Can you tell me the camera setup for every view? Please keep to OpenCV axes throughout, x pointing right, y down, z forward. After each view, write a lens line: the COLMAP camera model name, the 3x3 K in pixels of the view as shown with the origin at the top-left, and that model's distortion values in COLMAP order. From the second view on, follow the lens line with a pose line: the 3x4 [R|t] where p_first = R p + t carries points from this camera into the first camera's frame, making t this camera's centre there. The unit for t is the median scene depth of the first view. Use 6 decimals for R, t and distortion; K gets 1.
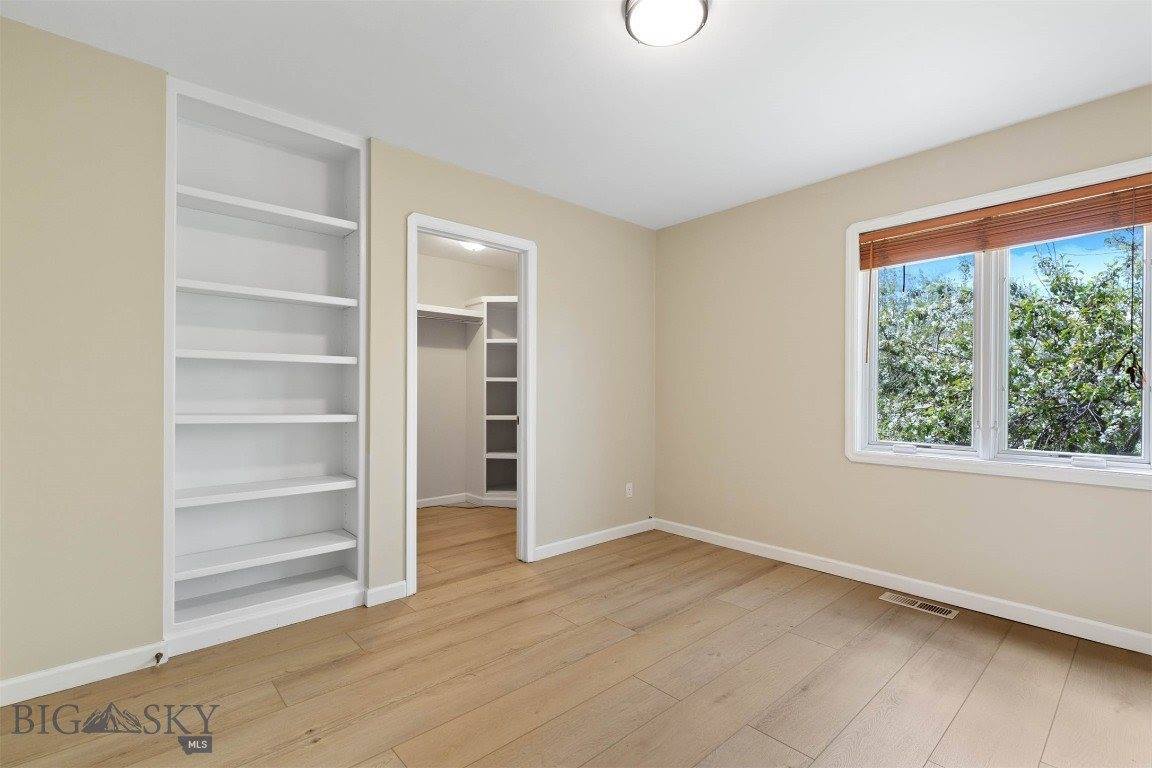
lens RADIAL K [[519.4, 0, 575.4], [0, 519.4, 385.9], [0, 0, 1]] dist [0.015550, -0.001492]
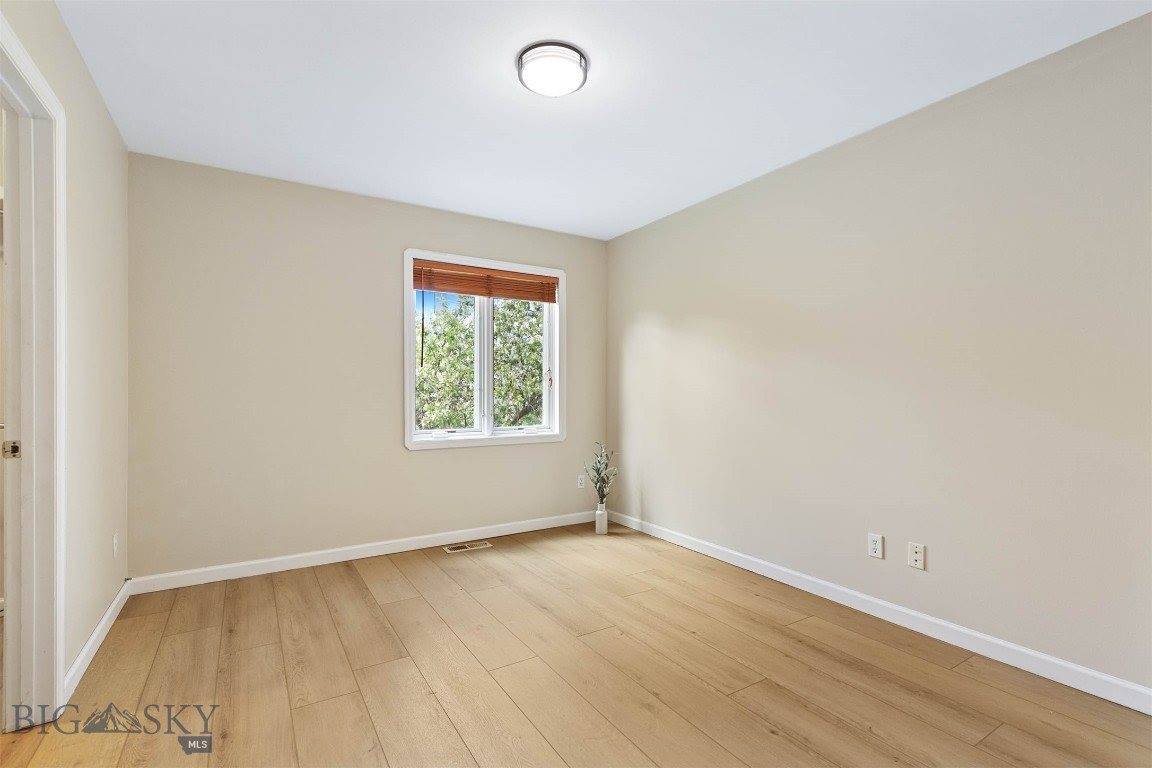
lens RADIAL K [[519.4, 0, 569.2], [0, 519.4, 391.0], [0, 0, 1]] dist [0.015550, -0.001492]
pose [[0.184594, -0.001752, 0.982813, -0.608167], [-0.006853, 0.999972, 0.003070, 0.005545], [-0.982791, -0.007302, 0.184577, 0.471383]]
